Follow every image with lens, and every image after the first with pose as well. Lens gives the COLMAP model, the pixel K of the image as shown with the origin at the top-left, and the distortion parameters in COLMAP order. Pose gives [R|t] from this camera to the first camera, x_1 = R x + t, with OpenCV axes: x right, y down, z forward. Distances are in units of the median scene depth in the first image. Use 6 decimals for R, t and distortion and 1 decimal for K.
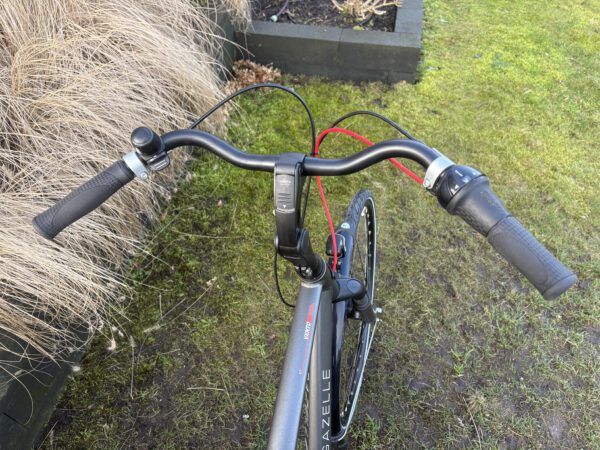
lens RADIAL K [[452.2, 0, 300.0], [0, 452.2, 225.0], [0, 0, 1]] dist [0.074724, -0.074683]
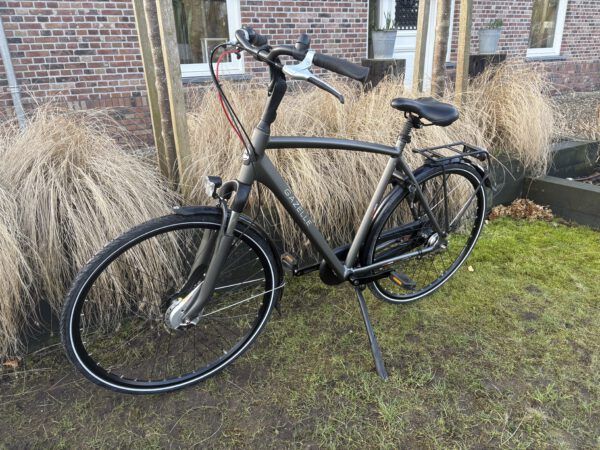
lens RADIAL K [[452.2, 0, 300.0], [0, 452.2, 225.0], [0, 0, 1]] dist [0.074724, -0.074683]
pose [[0.665764, 0.241145, -0.706122, 0.361550], [-0.547362, 0.800980, -0.242539, 0.320264], [0.507103, 0.547978, 0.665257, -0.073480]]
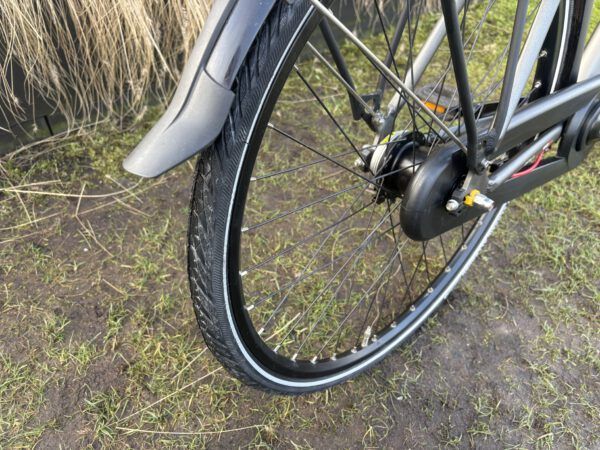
lens RADIAL K [[452.2, 0, 300.0], [0, 452.2, 225.0], [0, 0, 1]] dist [0.074724, -0.074683]
pose [[0.802368, 0.463111, -0.376477, 0.024333], [-0.507862, 0.861129, -0.023094, 0.461381], [0.313500, 0.209728, 0.926138, 0.015805]]
